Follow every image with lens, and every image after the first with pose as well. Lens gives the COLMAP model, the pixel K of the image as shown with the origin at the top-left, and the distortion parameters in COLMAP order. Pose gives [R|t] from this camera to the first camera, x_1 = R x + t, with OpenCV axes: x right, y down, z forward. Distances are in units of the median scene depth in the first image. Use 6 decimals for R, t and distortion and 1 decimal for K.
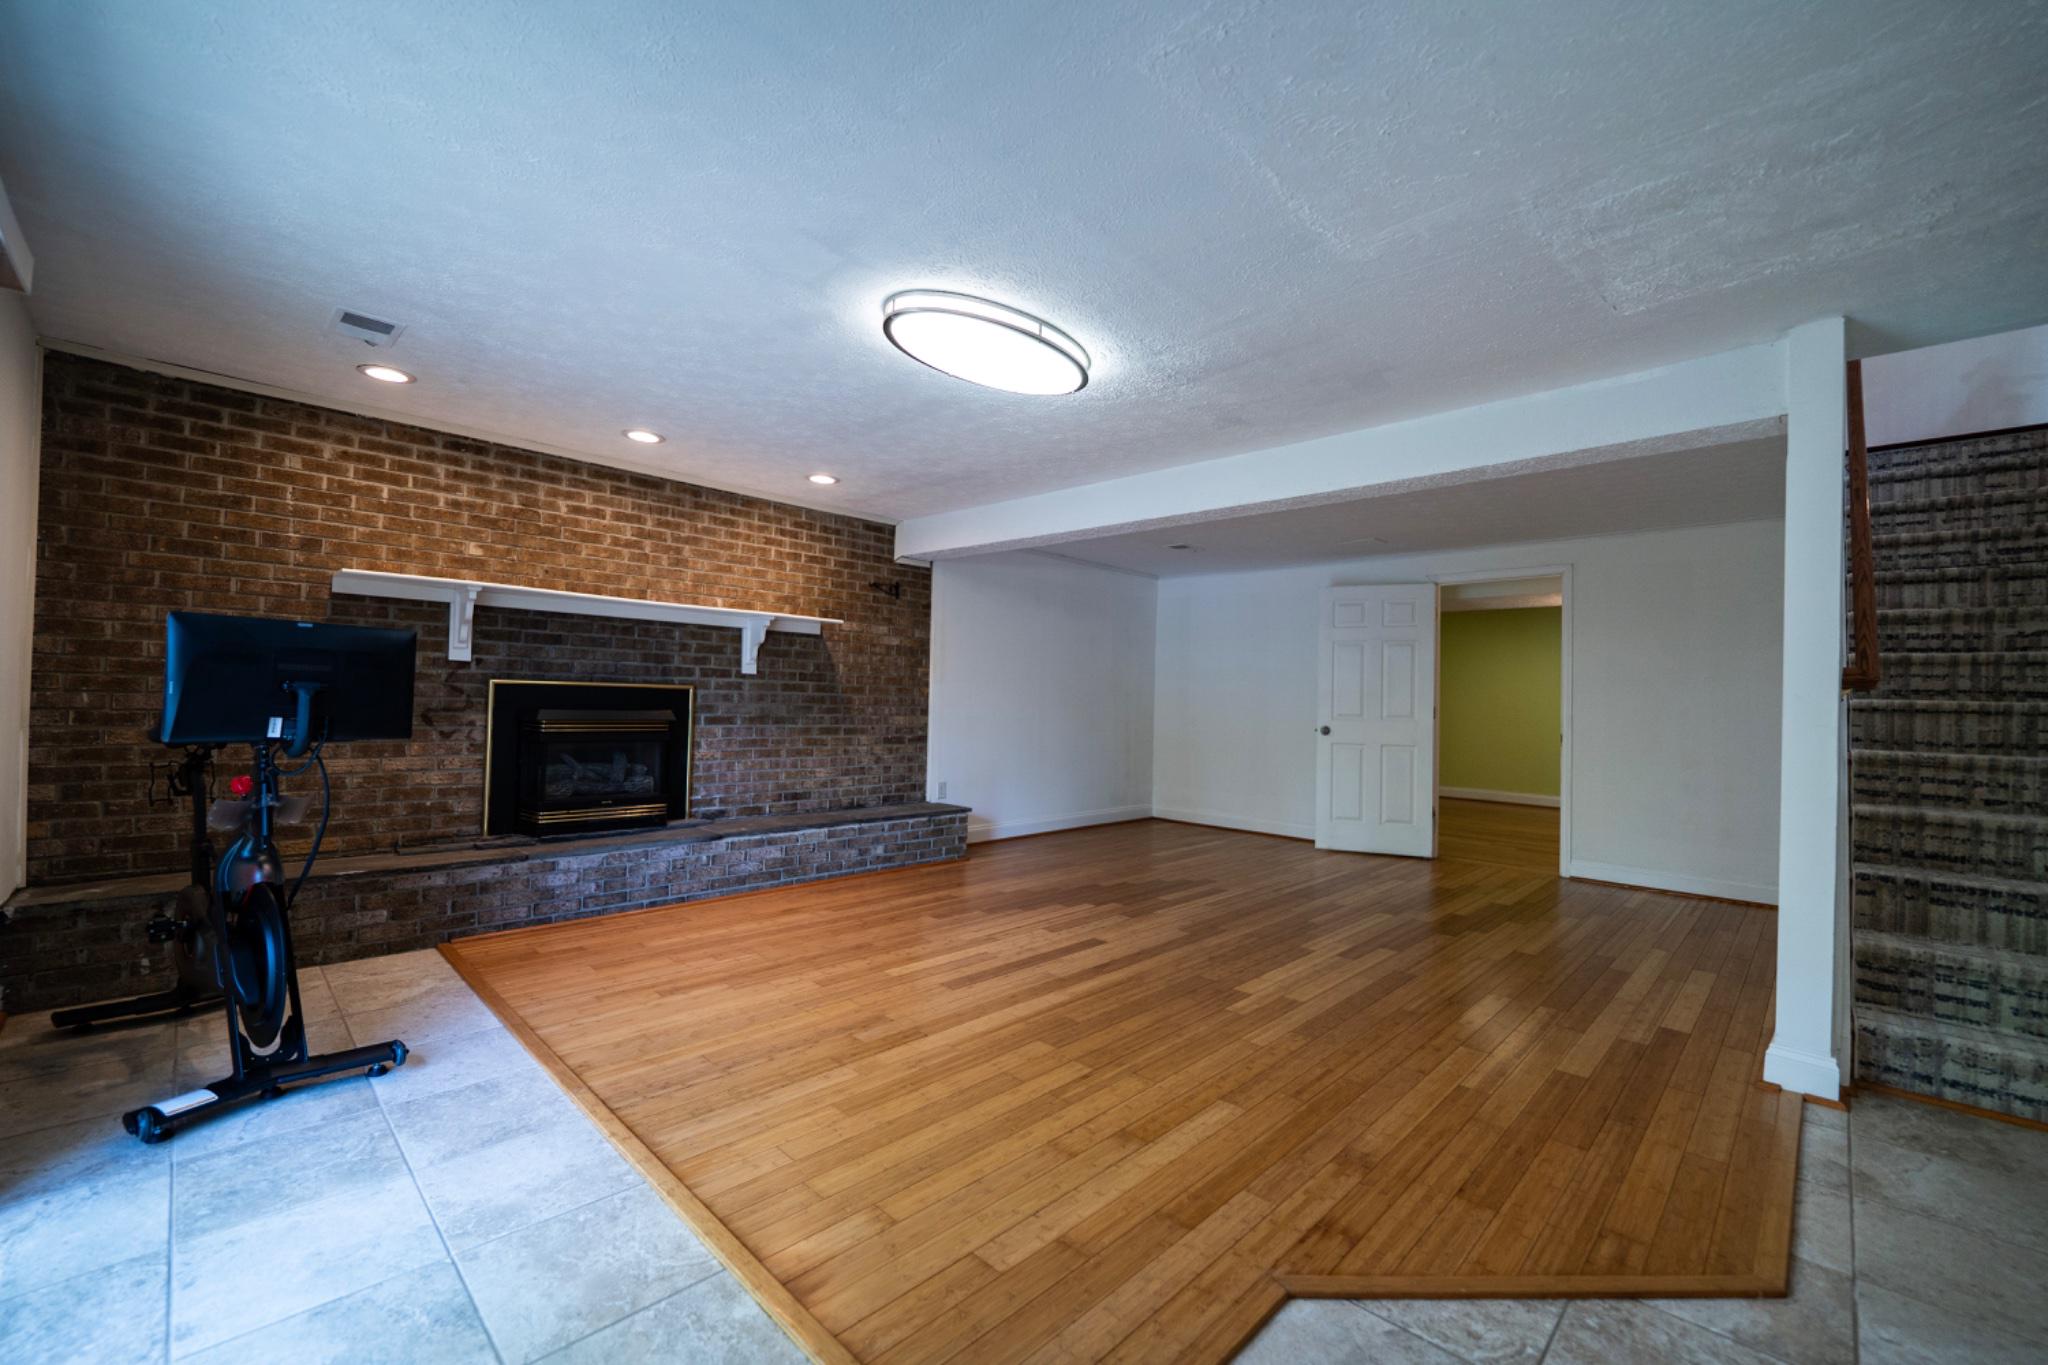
lens RADIAL K [[844.6, 0, 1023.2], [0, 844.6, 685.8], [0, 0, 1]] dist [-0.008690, -0.000071]
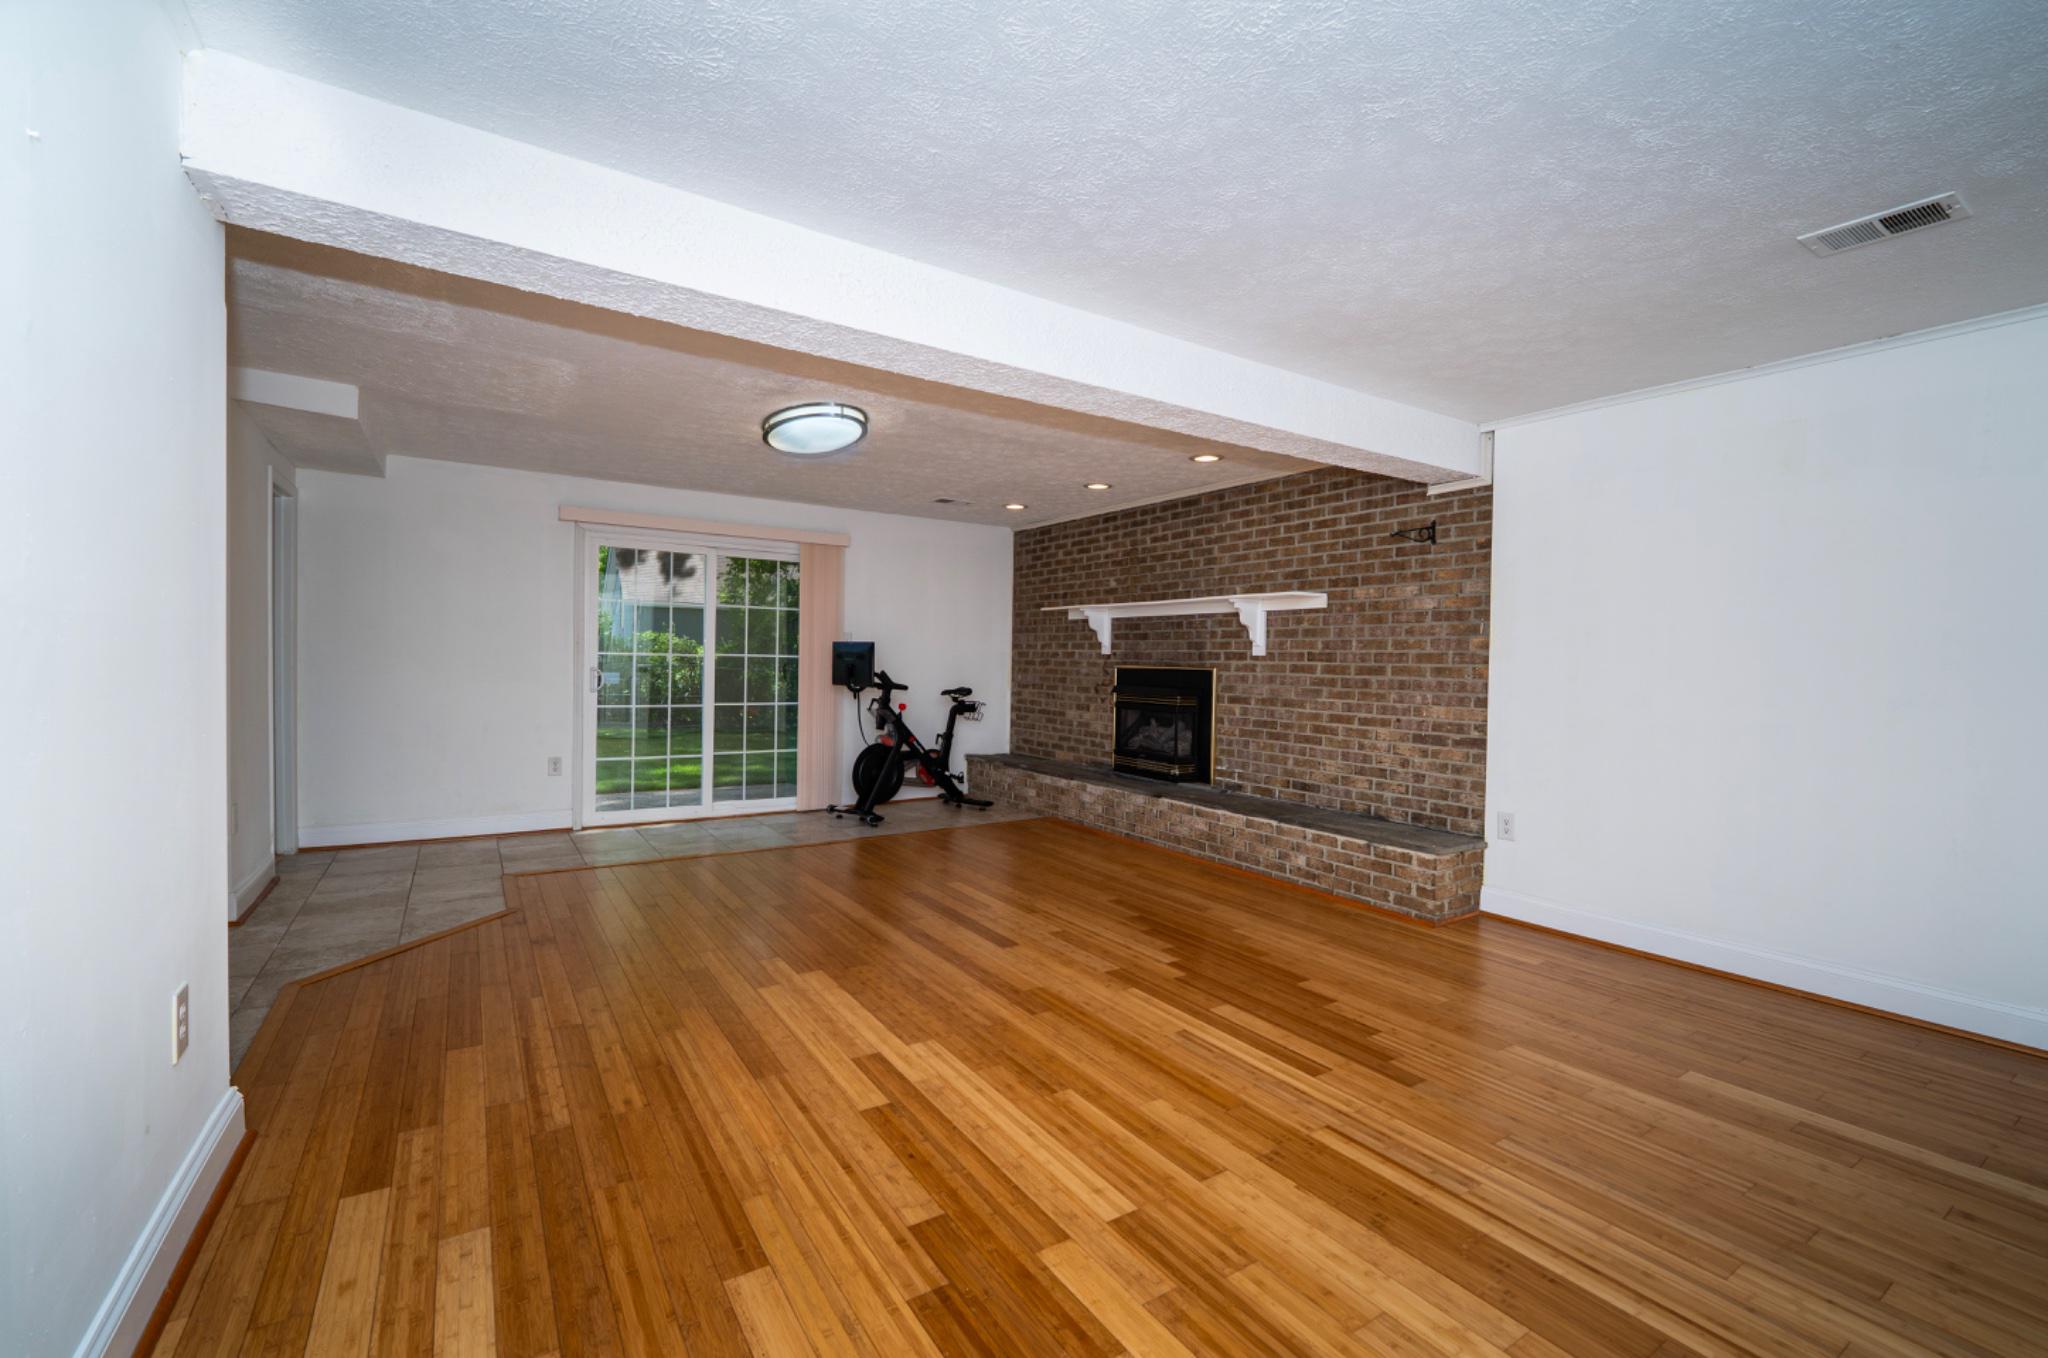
lens RADIAL K [[873.6, 0, 1006.8], [0, 873.6, 678.4], [0, 0, 1]] dist [0.000039, -0.000163]
pose [[-0.242701, -0.012196, -0.970025, 0.825678], [-0.011057, 0.999891, -0.009805, 0.028992], [0.970038, 0.008346, -0.242809, 1.031124]]
